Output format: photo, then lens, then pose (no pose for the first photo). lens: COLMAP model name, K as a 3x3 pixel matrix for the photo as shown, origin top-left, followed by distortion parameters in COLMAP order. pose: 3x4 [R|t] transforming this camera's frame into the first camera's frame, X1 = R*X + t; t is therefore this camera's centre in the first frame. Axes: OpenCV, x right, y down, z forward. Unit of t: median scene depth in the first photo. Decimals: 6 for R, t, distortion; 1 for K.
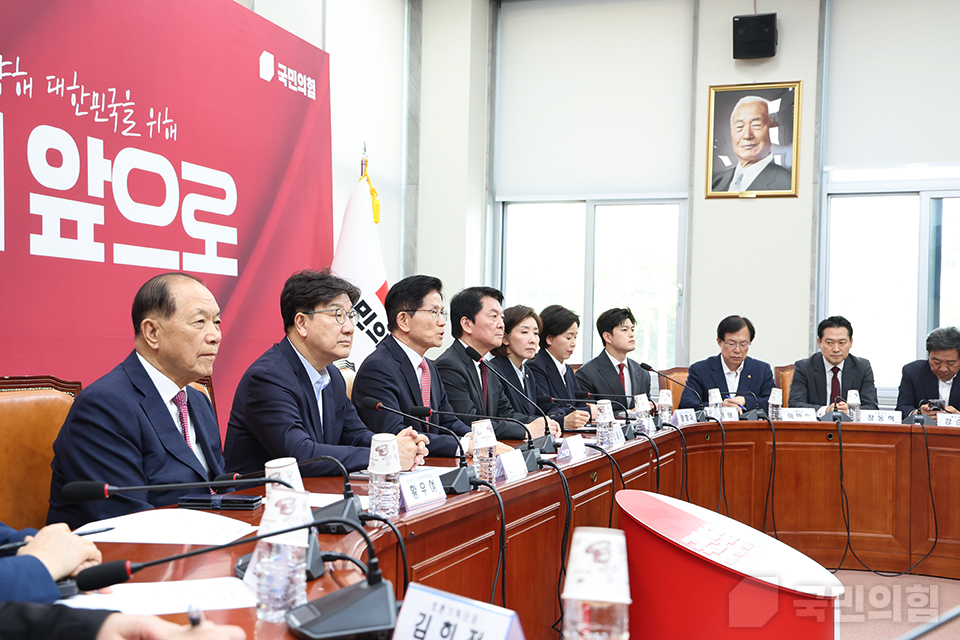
lens RADIAL K [[1190.5, 0, 484.6], [0, 1190.5, 329.9], [0, 0, 1]] dist [0.078431, 0.232616]
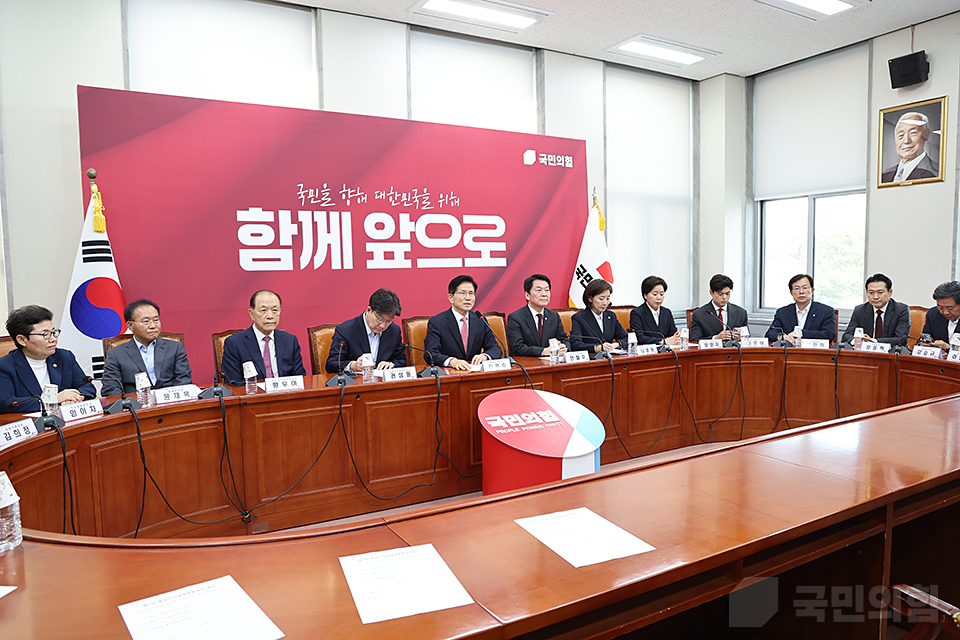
lens RADIAL K [[660.1, 0, 484.4], [0, 660.1, 321.7], [0, 0, 1]] dist [-0.094147, 0.070189]
pose [[0.757873, 0.015445, -0.652219, 0.576484], [0.038594, 0.996908, 0.068453, -0.034035], [0.651259, -0.077051, 0.754934, 0.146608]]
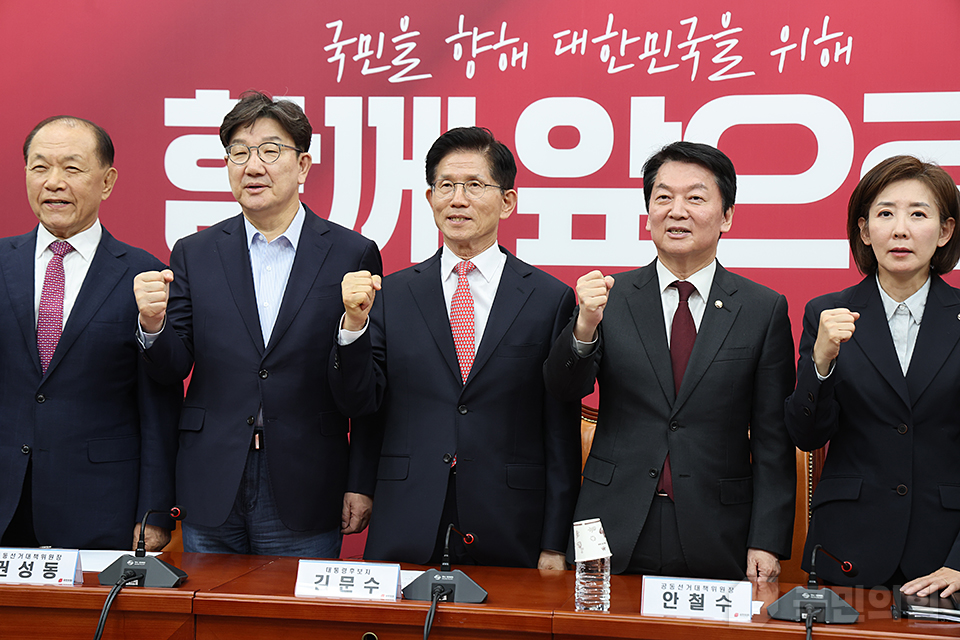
lens RADIAL K [[1870.4, 0, 476.7], [0, 1870.4, 339.6], [0, 0, 1]] dist [0.302099, 0.083697]
pose [[0.141054, 0.010238, -0.989949, 0.759512], [-0.008509, 0.999922, 0.009129, -0.021411], [0.989965, 0.007136, 0.141130, 0.712903]]
